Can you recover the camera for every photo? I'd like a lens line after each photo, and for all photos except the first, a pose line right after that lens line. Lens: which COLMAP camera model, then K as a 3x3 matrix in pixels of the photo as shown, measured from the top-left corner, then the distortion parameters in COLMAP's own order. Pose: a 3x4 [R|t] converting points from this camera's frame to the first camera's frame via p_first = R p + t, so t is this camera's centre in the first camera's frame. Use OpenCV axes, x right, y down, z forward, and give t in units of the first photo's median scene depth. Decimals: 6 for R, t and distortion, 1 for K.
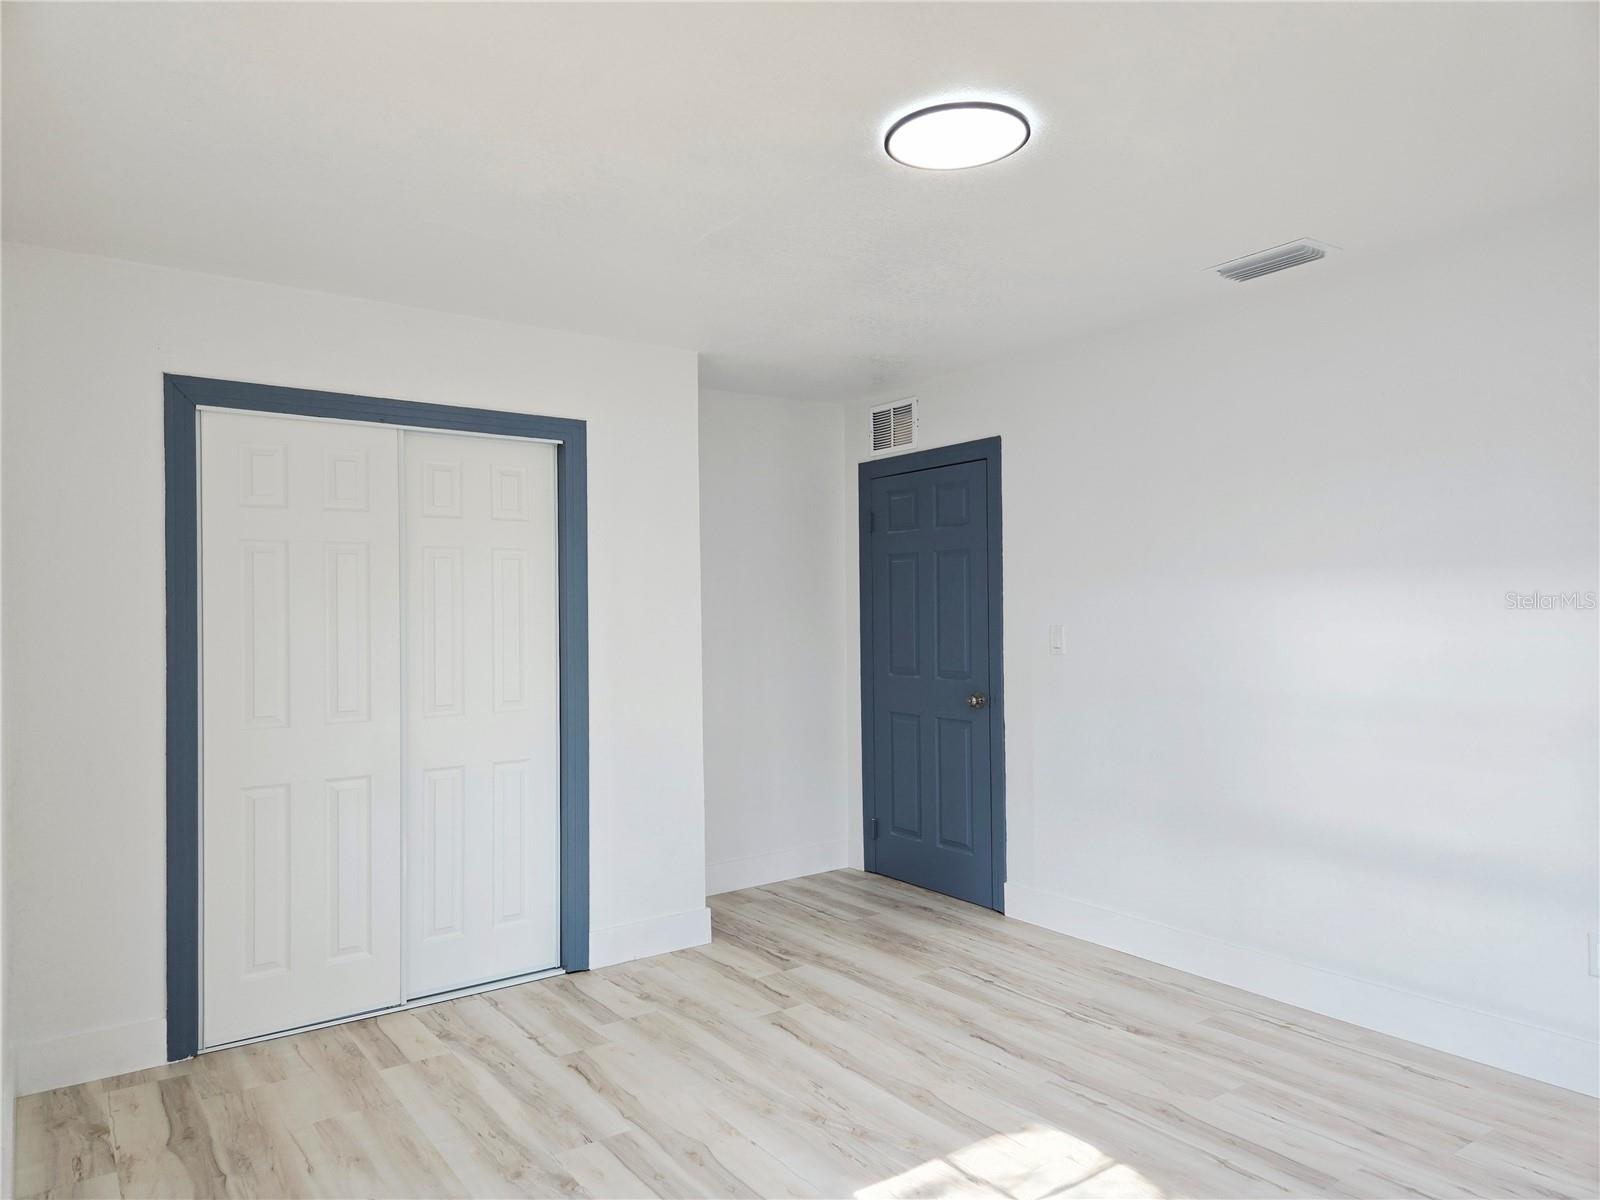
lens RADIAL K [[1076.8, 0, 794.0], [0, 1076.8, 594.8], [0, 0, 1]] dist [0.062310, -0.044184]
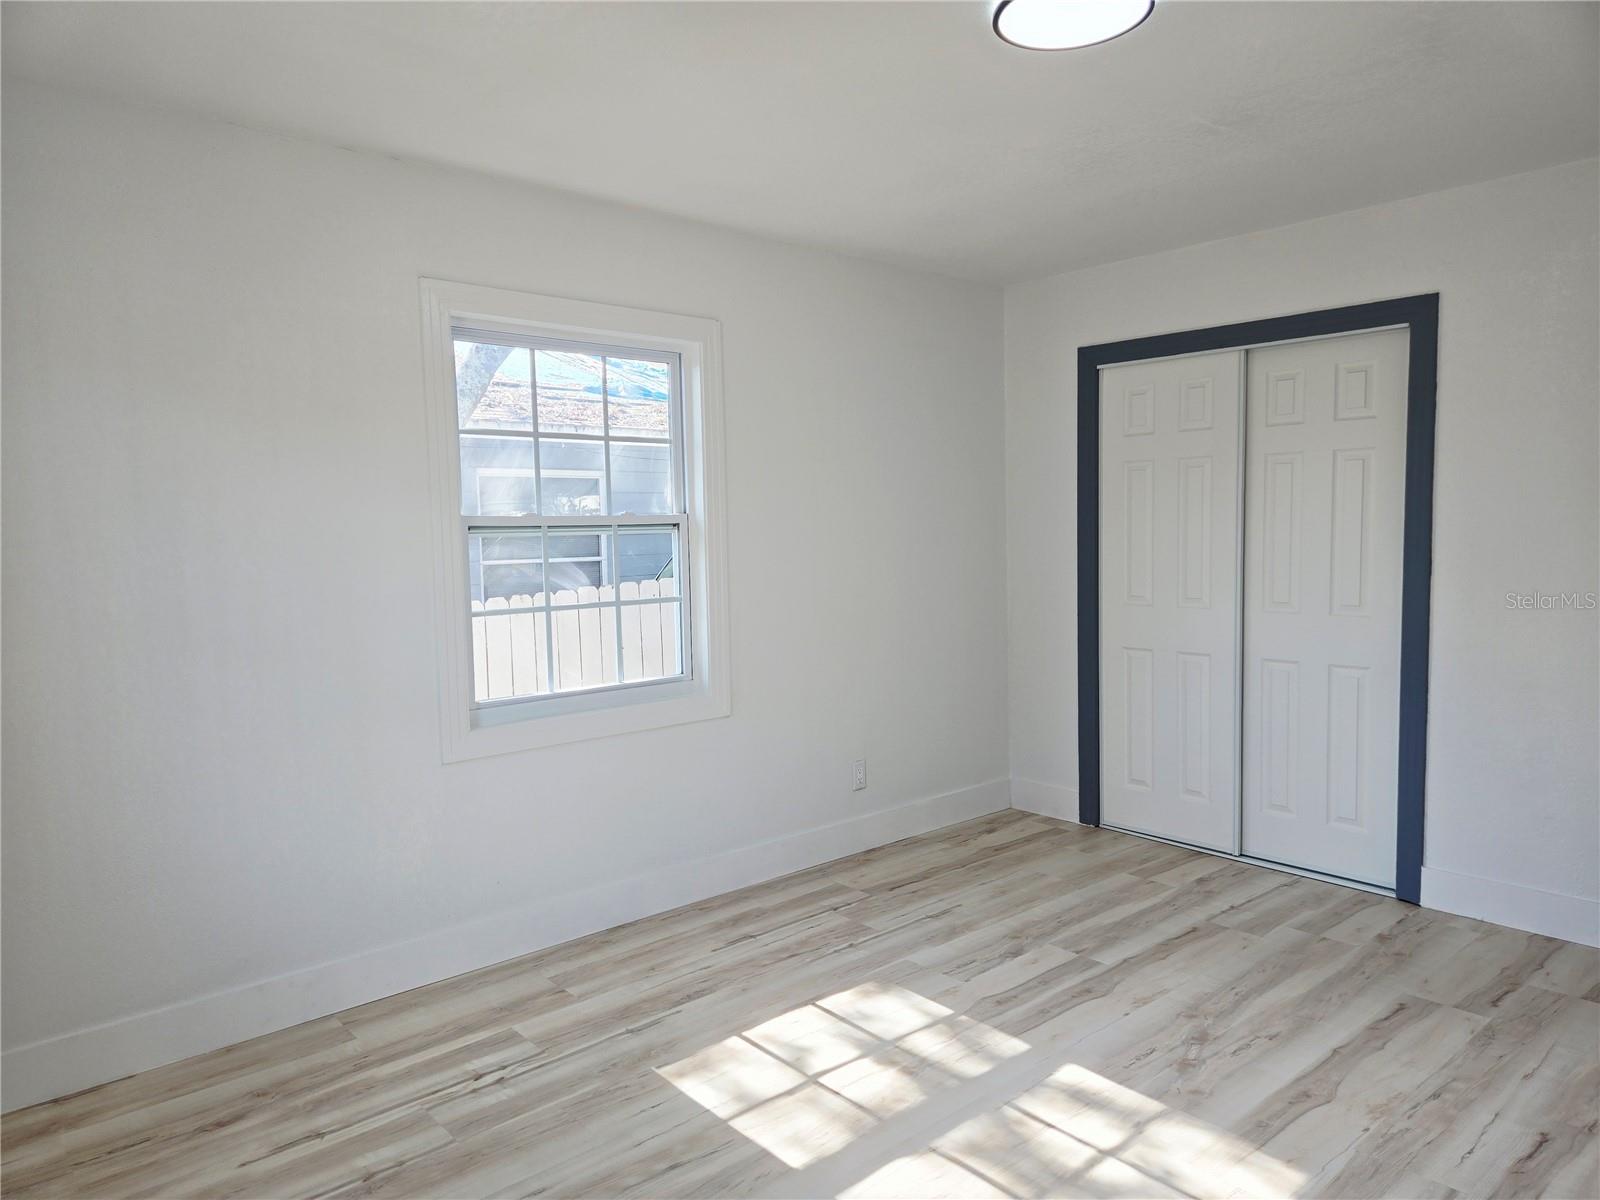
lens RADIAL K [[1076.8, 0, 805.3], [0, 1076.8, 596.2], [0, 0, 1]] dist [0.062310, -0.044184]
pose [[0.103766, 0.074425, -0.991813, 0.796370], [0.026104, 0.996649, 0.077519, 0.000158], [0.994259, -0.033934, 0.101476, 0.487426]]
